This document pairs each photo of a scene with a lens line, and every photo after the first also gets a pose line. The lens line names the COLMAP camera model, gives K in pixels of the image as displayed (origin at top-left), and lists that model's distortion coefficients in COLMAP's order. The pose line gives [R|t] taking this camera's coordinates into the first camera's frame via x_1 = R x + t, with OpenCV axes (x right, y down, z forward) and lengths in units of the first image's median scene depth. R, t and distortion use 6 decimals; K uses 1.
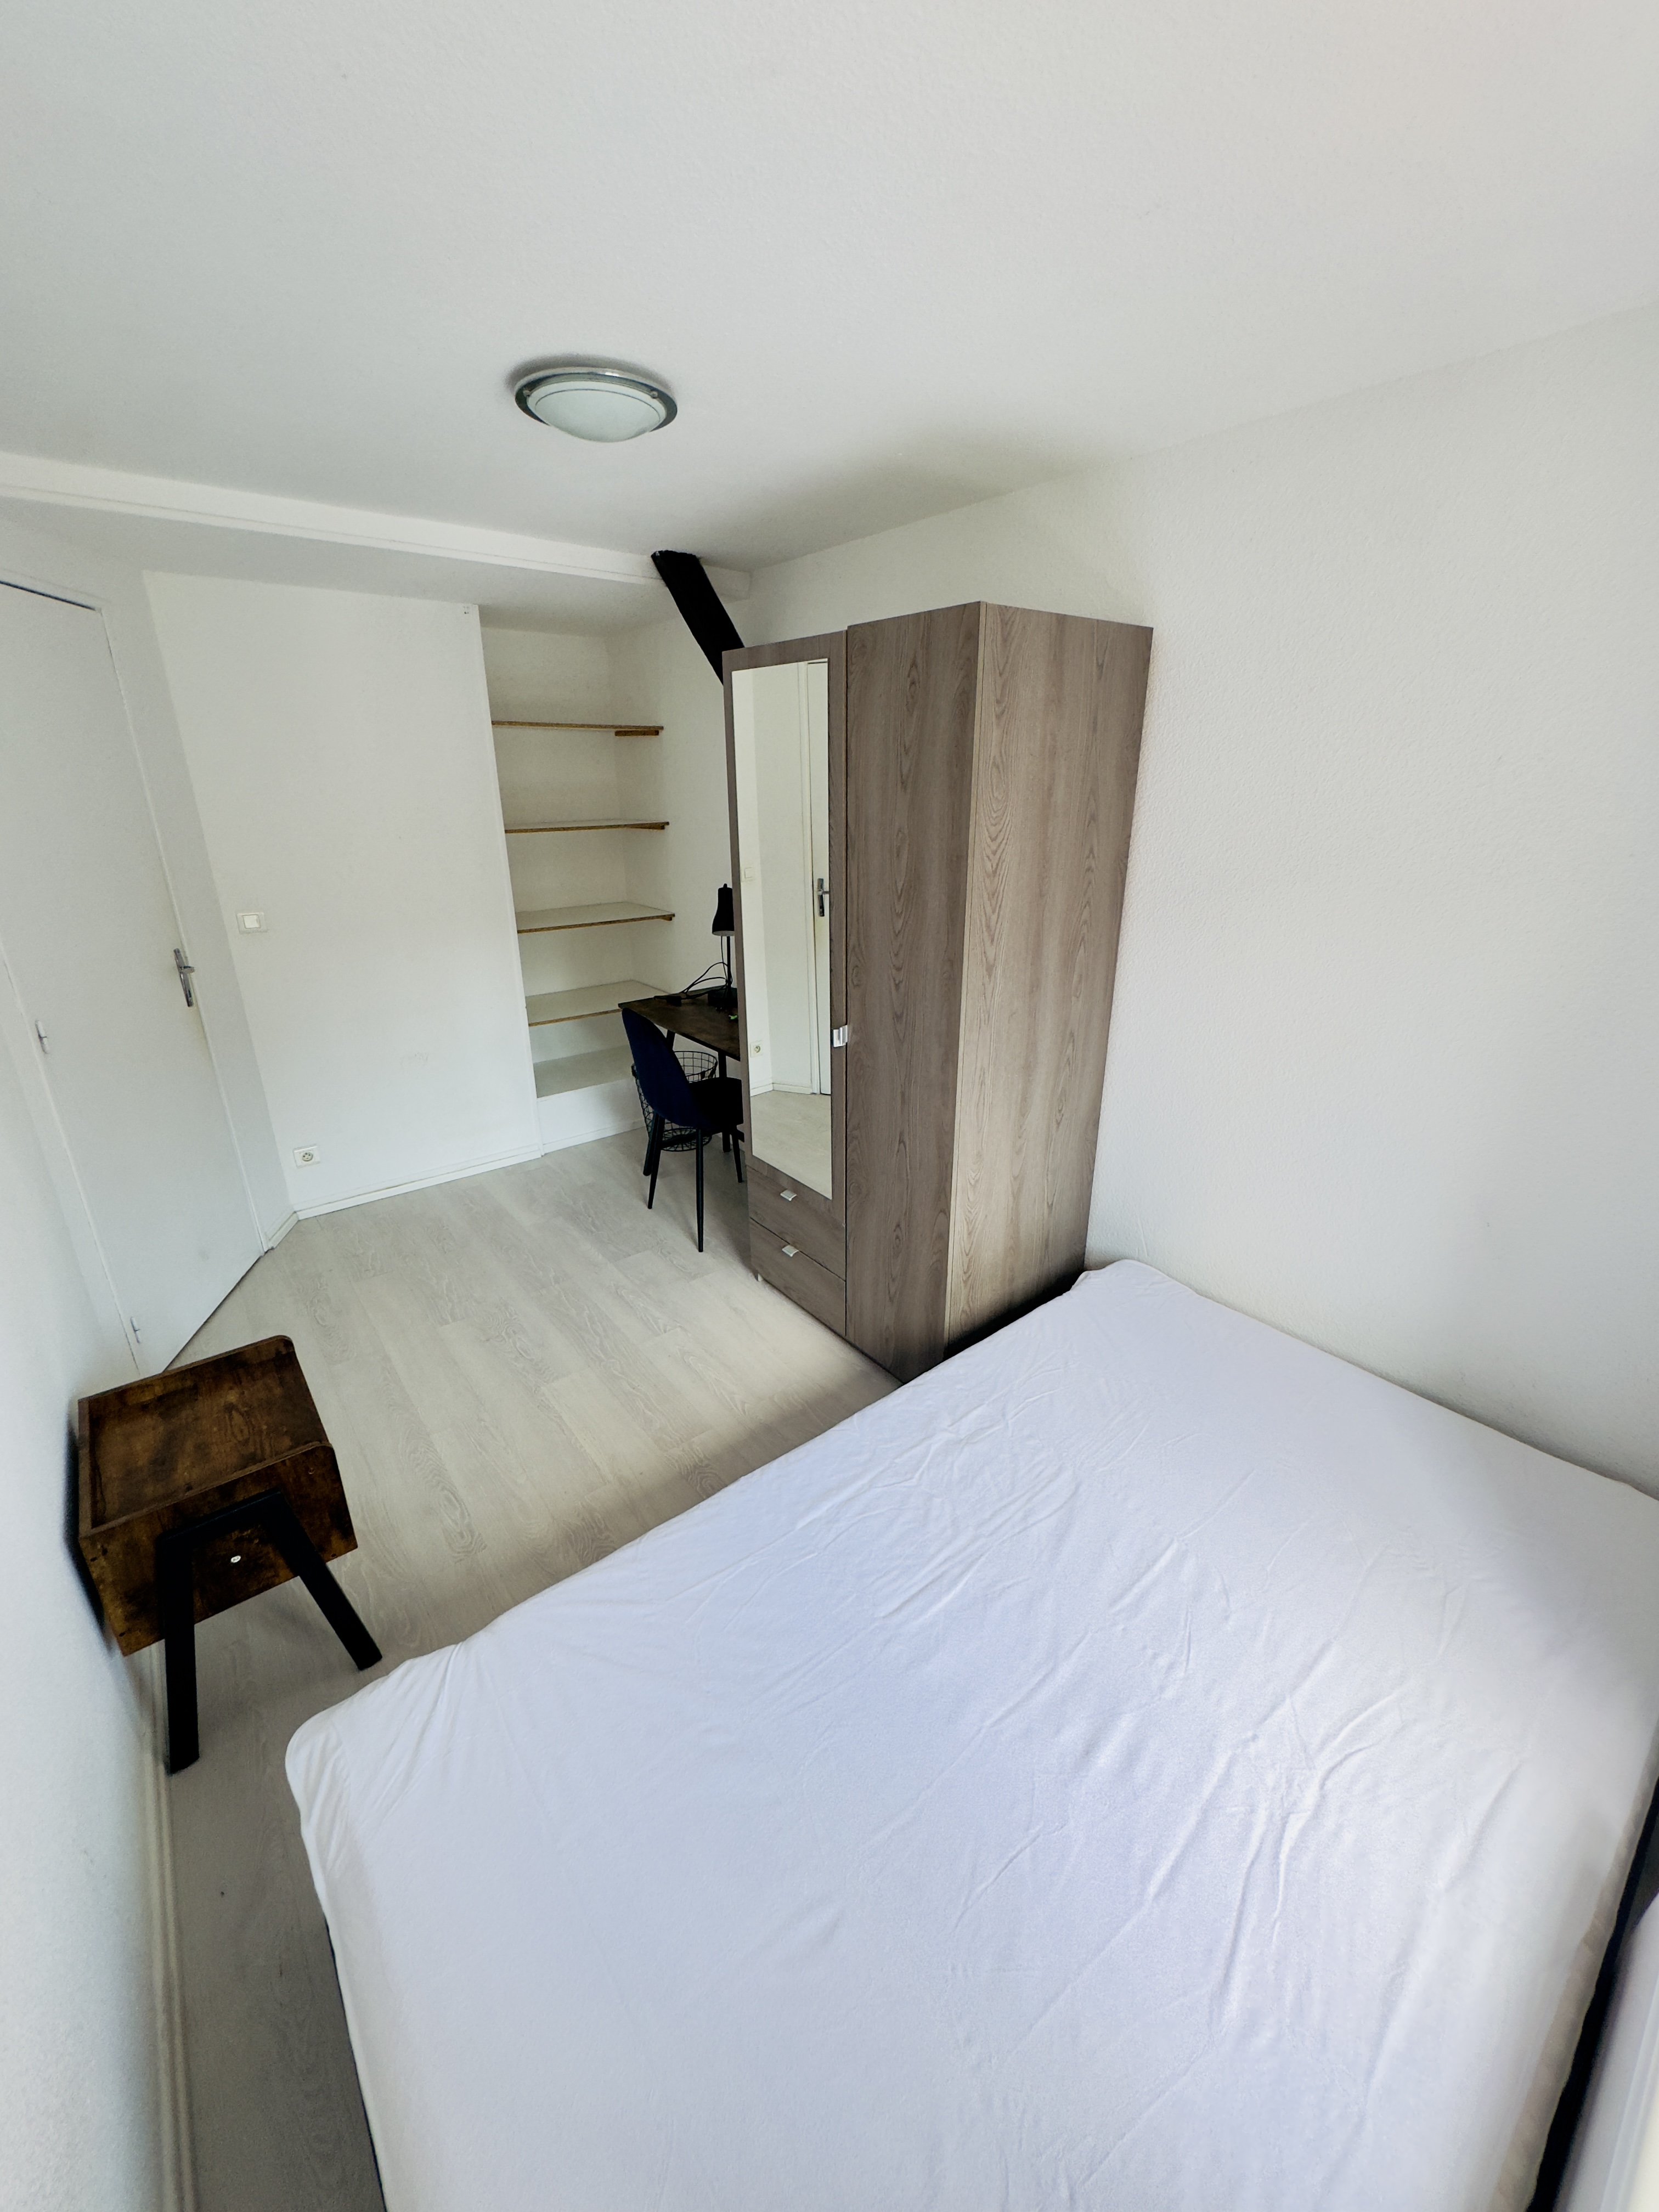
lens RADIAL K [[889.5, 0, 834.5], [0, 889.5, 1100.1], [0, 0, 1]] dist [0.003109, -0.000149]
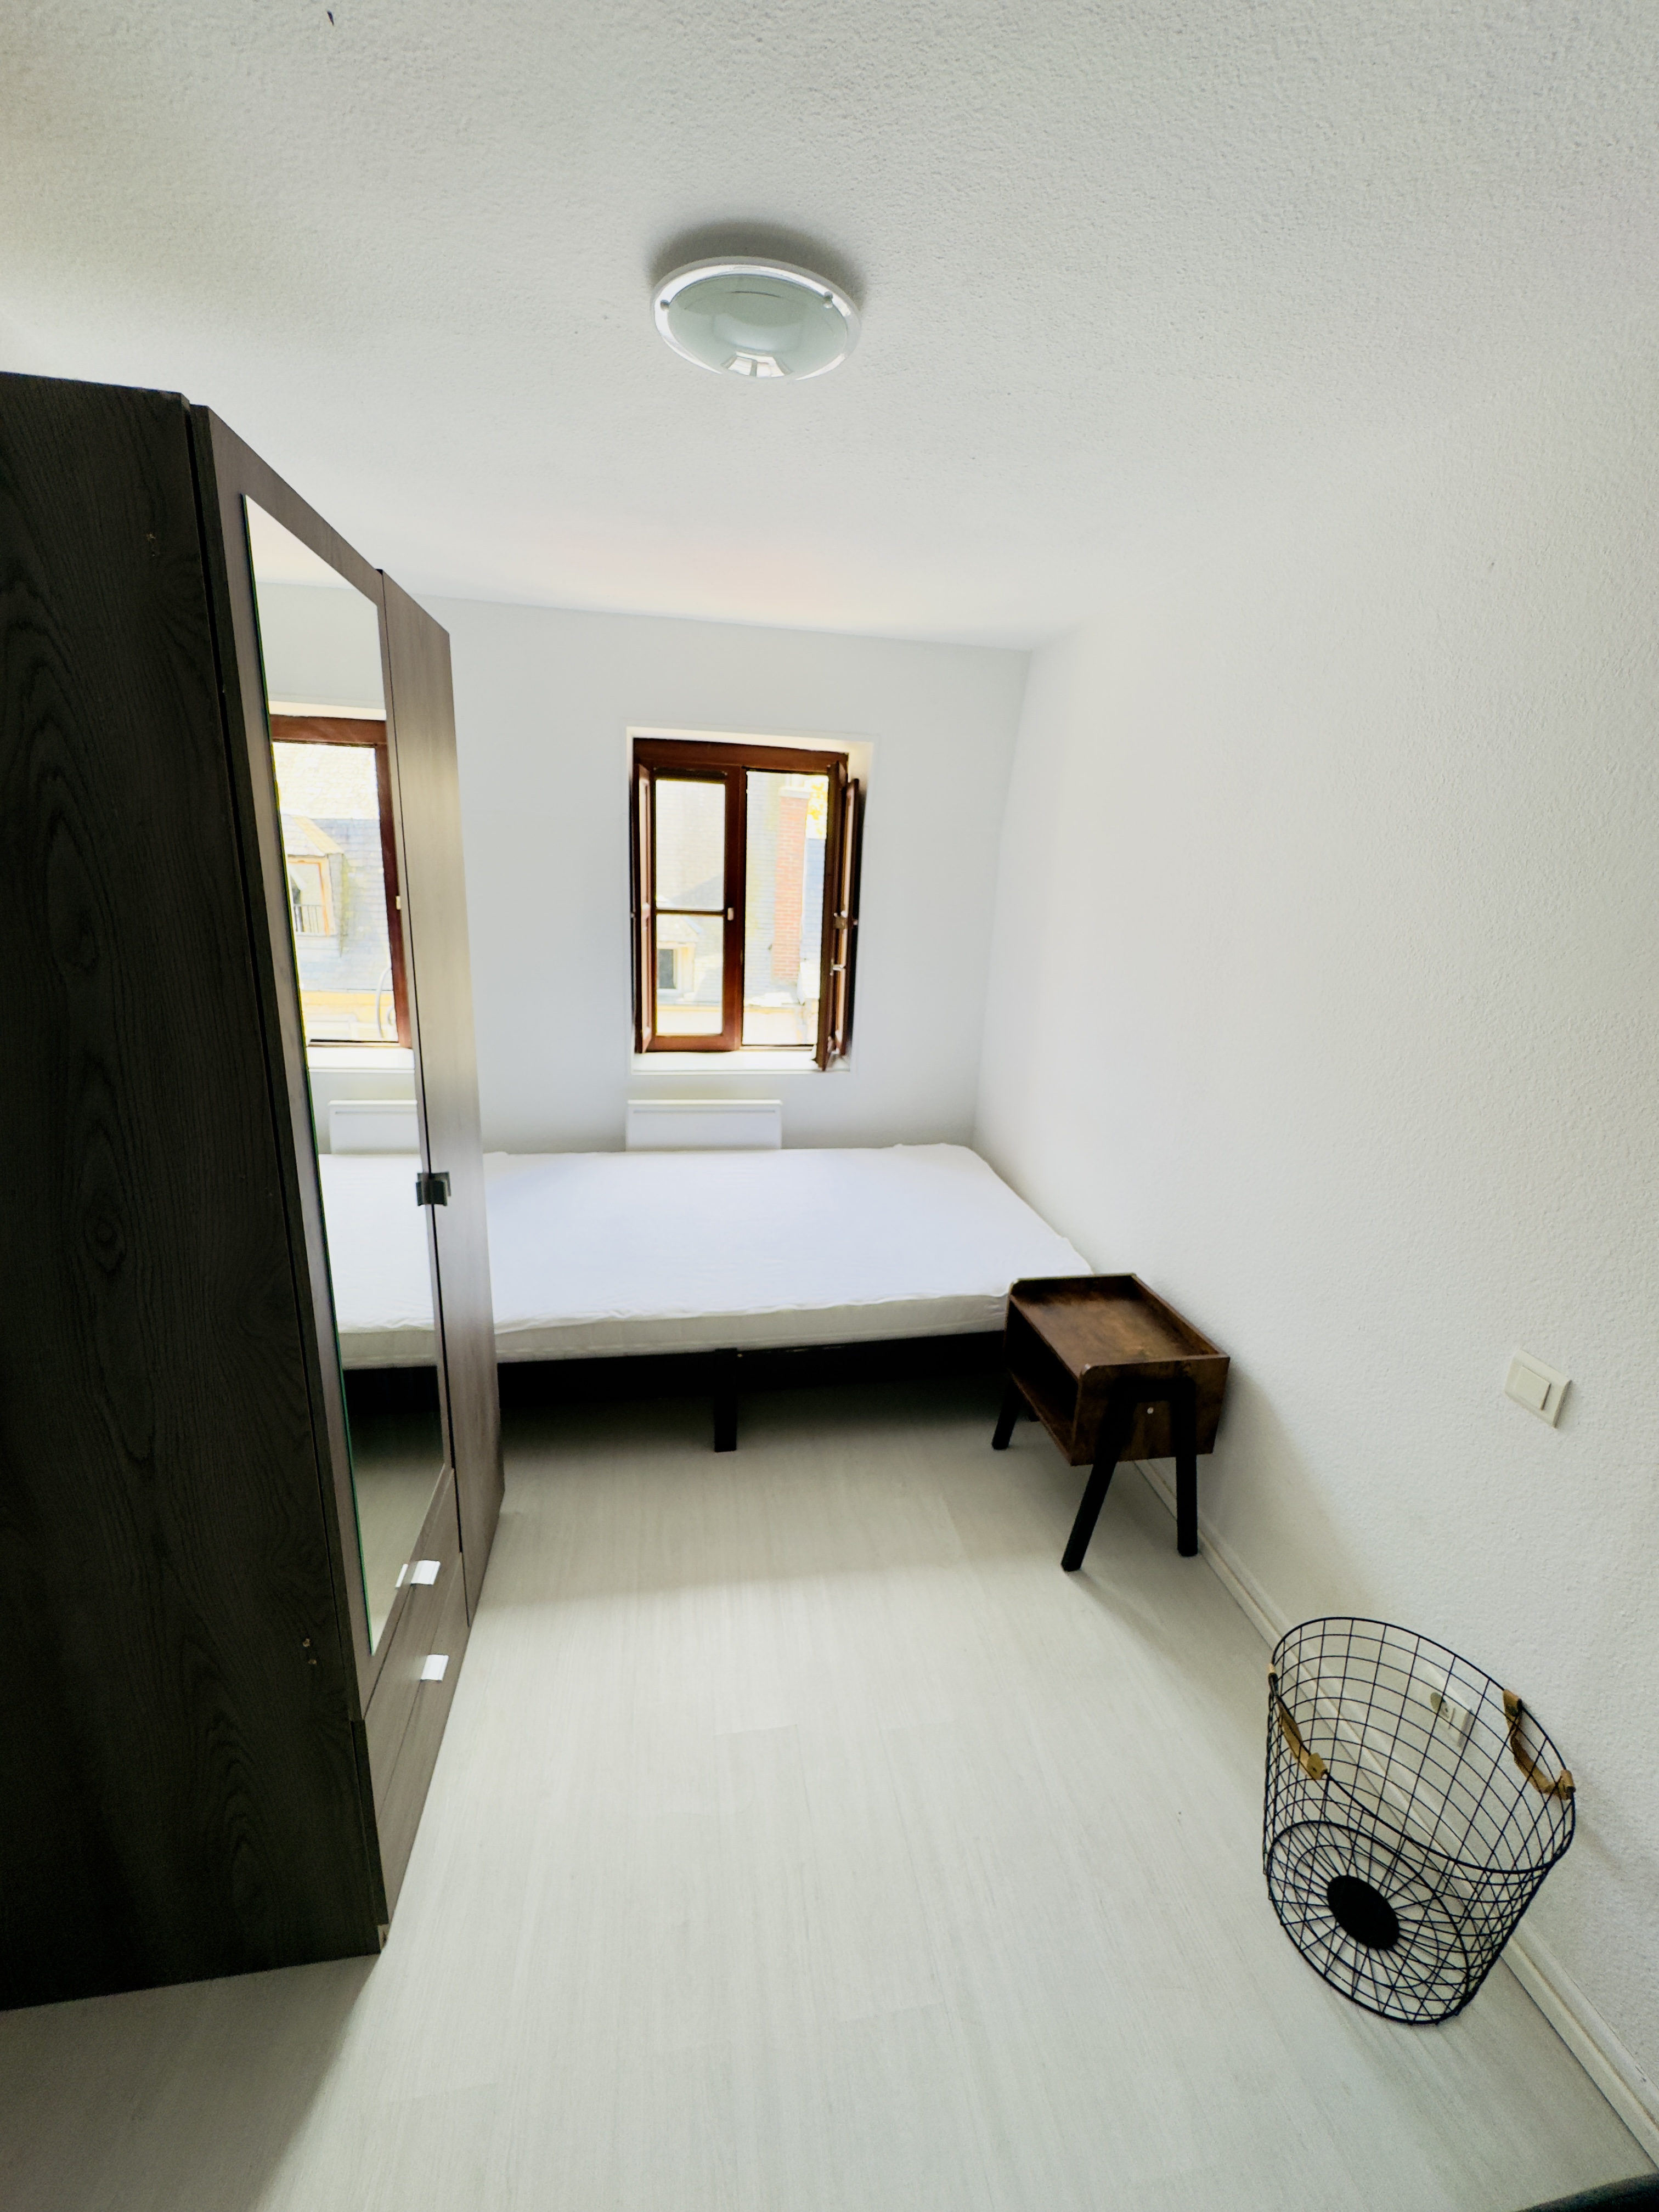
lens RADIAL K [[889.5, 0, 826.4], [0, 889.5, 1089.5], [0, 0, 1]] dist [0.003109, -0.000149]
pose [[-0.870027, -0.144678, 0.471297, -0.500075], [0.134925, 0.849596, 0.509883, -0.380220], [-0.474182, 0.507202, -0.719651, 1.167096]]
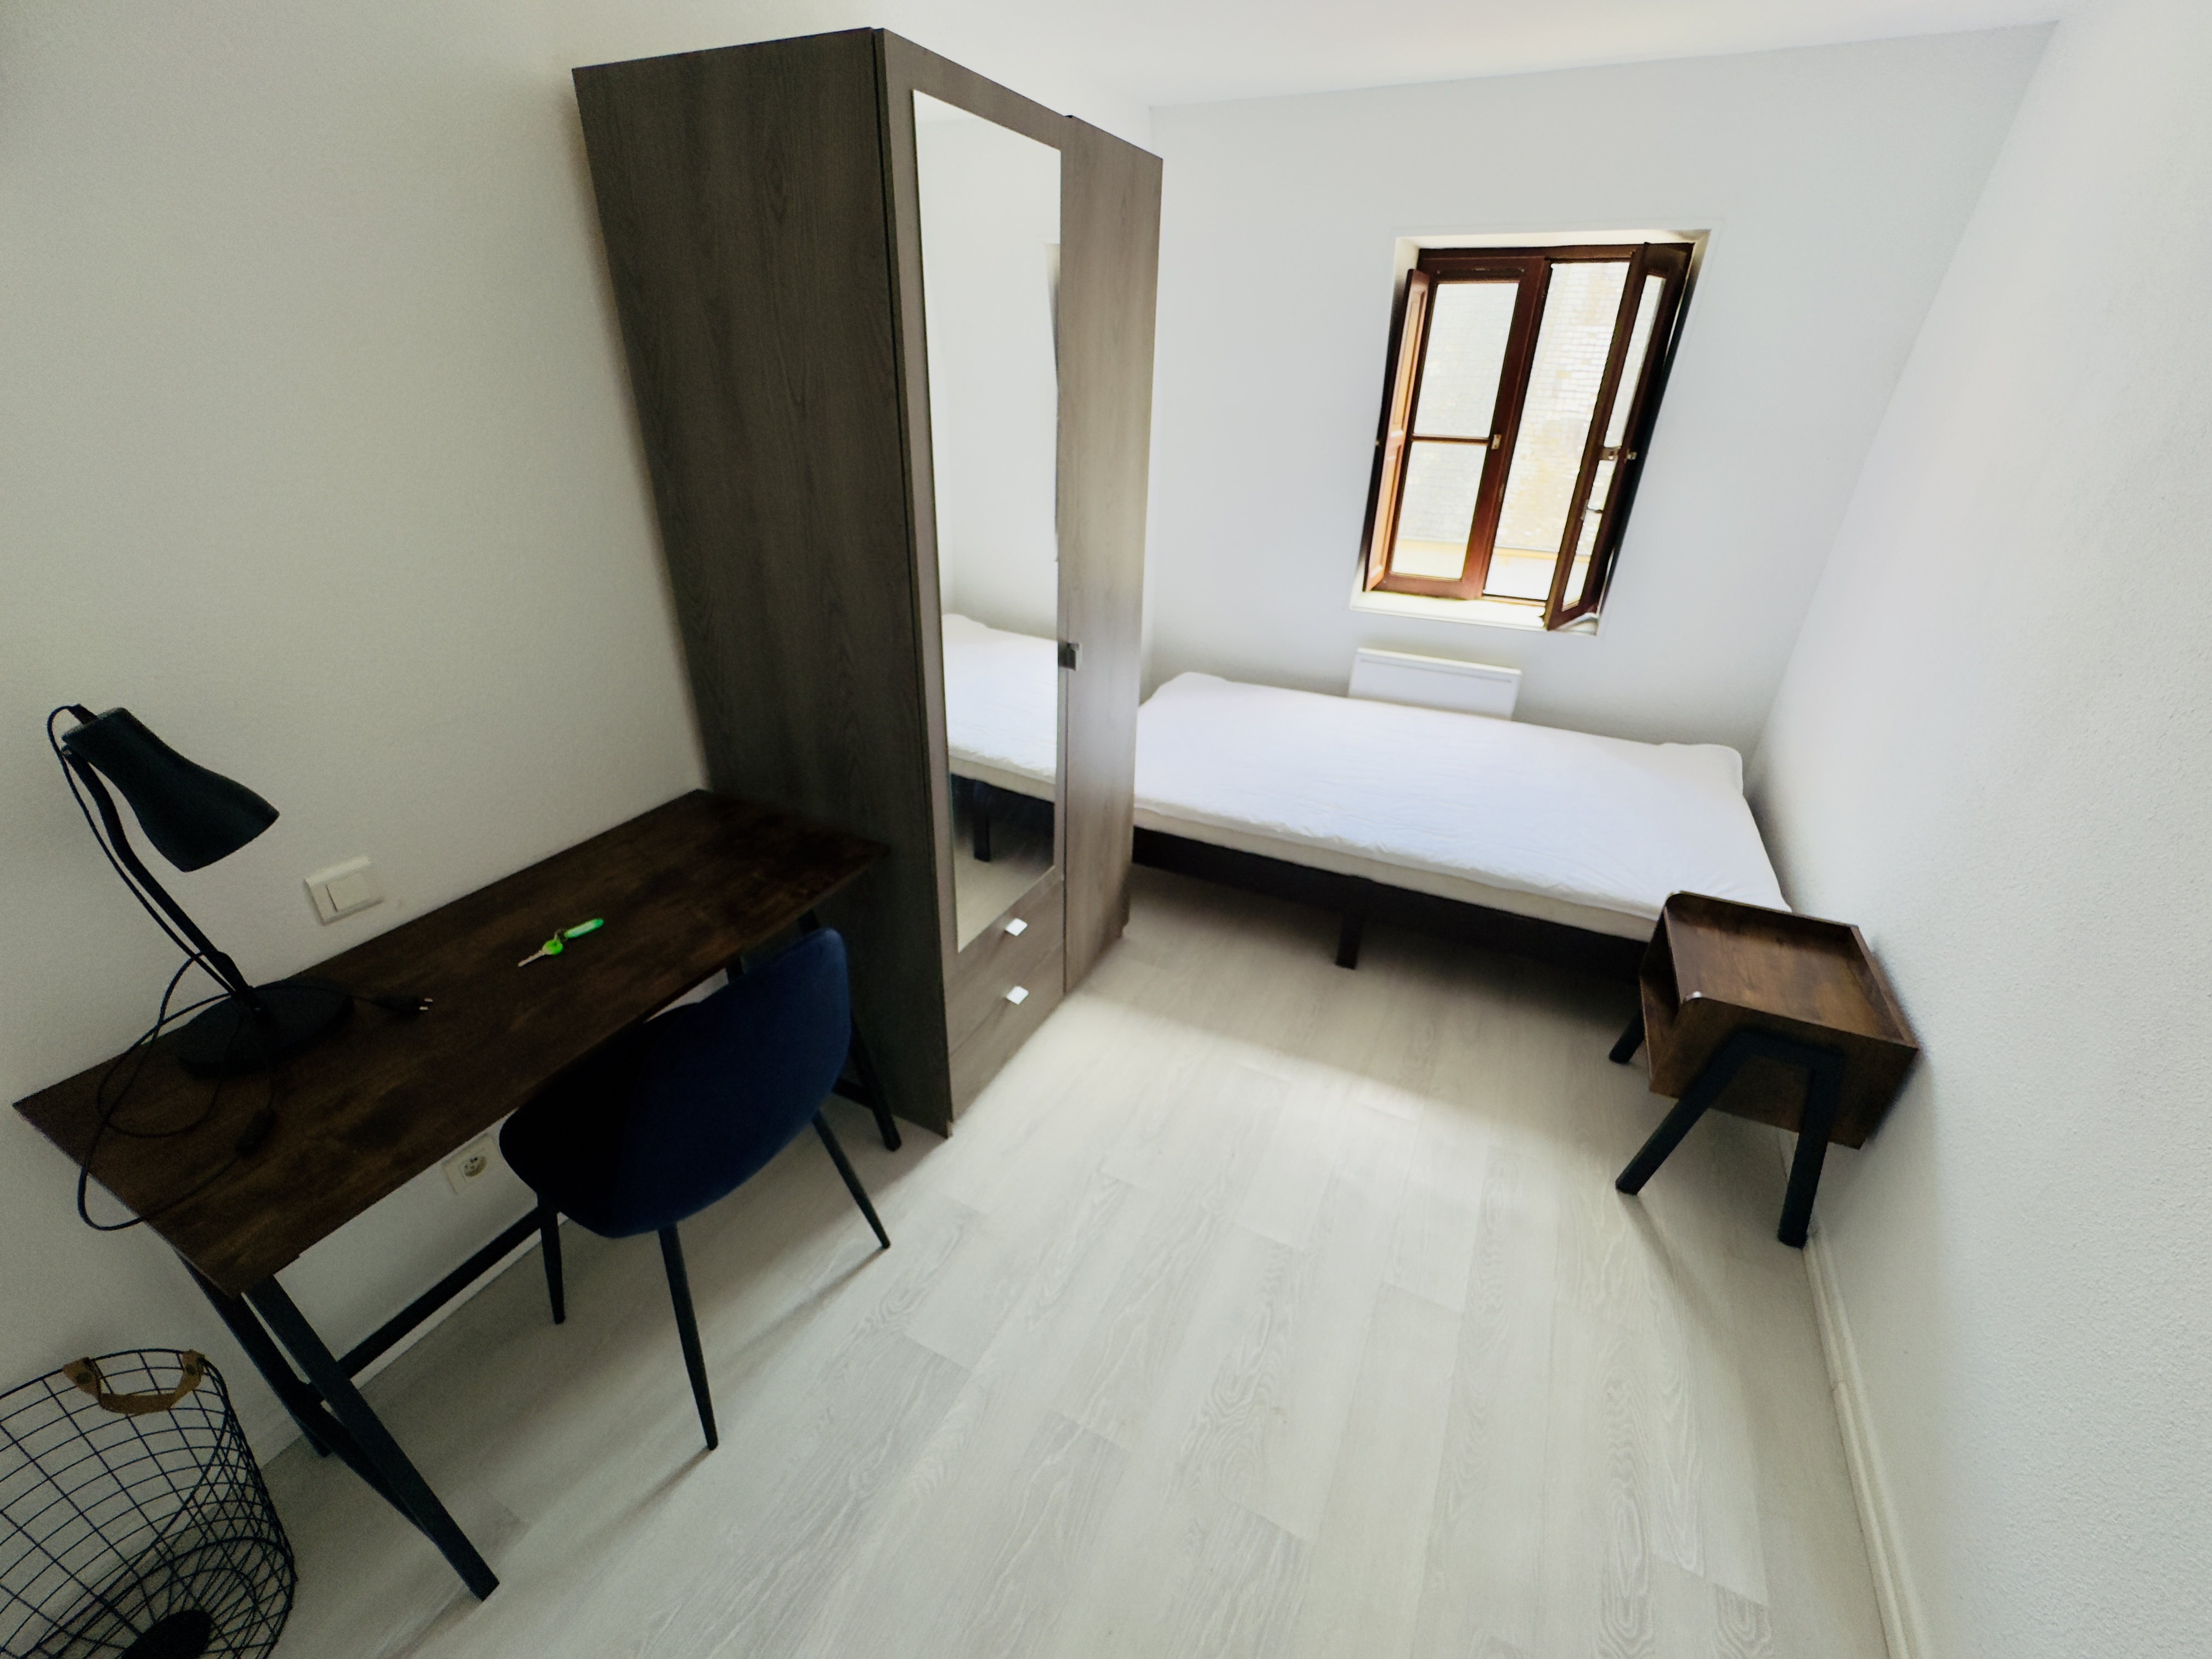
lens RADIAL K [[889.5, 0, 1108.8], [0, 889.5, 836.2], [0, 0, 1]] dist [0.003109, -0.000149]
pose [[-0.429507, -0.420874, 0.798992, -0.671257], [0.290470, 0.773355, 0.563515, -0.362973], [-0.855074, 0.474117, -0.209910, 1.097089]]
